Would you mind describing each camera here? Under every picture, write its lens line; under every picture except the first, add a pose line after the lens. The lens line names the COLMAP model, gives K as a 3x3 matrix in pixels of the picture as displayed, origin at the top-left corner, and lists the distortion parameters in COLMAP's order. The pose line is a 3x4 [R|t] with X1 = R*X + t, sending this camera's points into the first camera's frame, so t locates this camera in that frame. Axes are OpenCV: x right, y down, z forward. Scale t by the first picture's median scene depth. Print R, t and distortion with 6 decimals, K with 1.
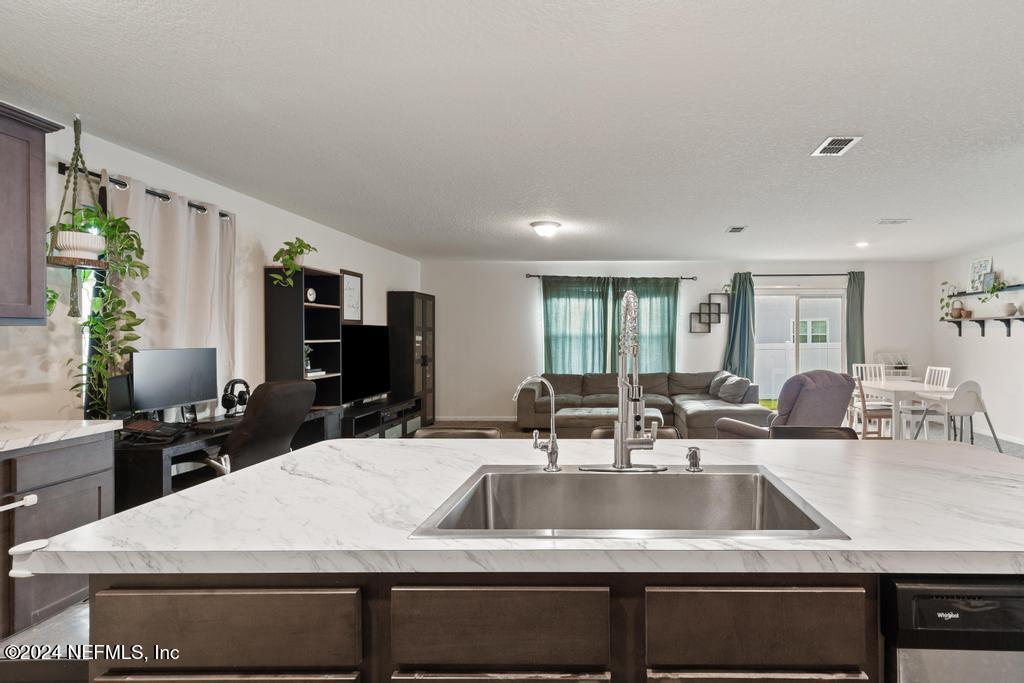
lens RADIAL K [[536.6, 0, 512.0], [0, 536.6, 341.5], [0, 0, 1]] dist [0.012870, 0.000199]
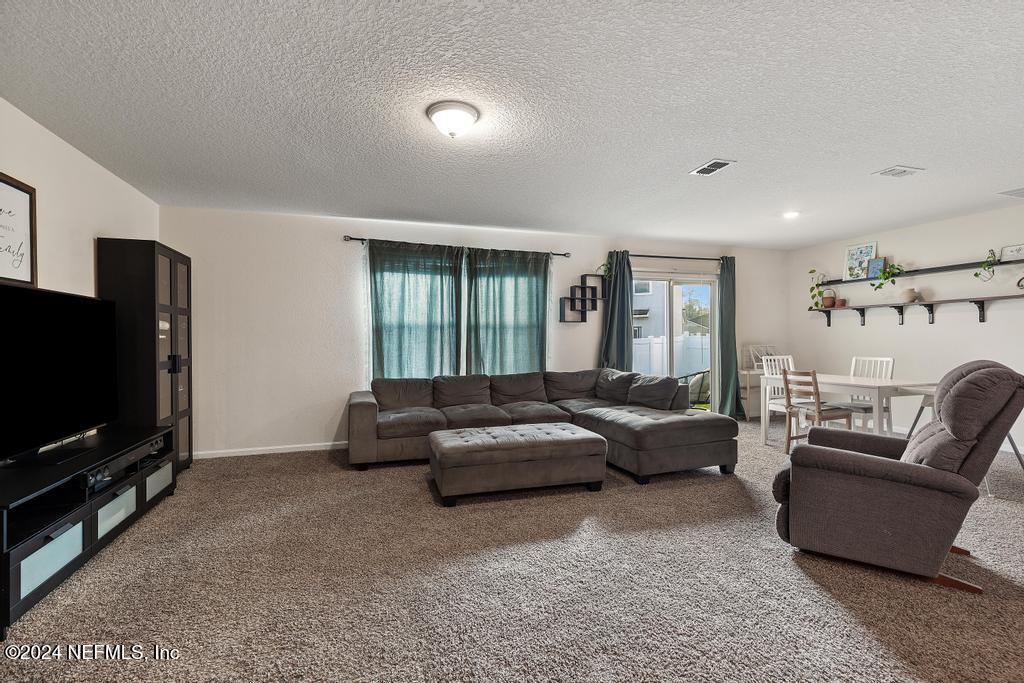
lens RADIAL K [[536.6, 0, 512.0], [0, 536.6, 341.5], [0, 0, 1]] dist [0.012870, 0.000199]
pose [[0.903785, -0.003274, 0.427975, -0.081476], [0.004487, 0.999988, -0.001826, 0.013886], [-0.427964, 0.003571, 0.903789, 0.306273]]
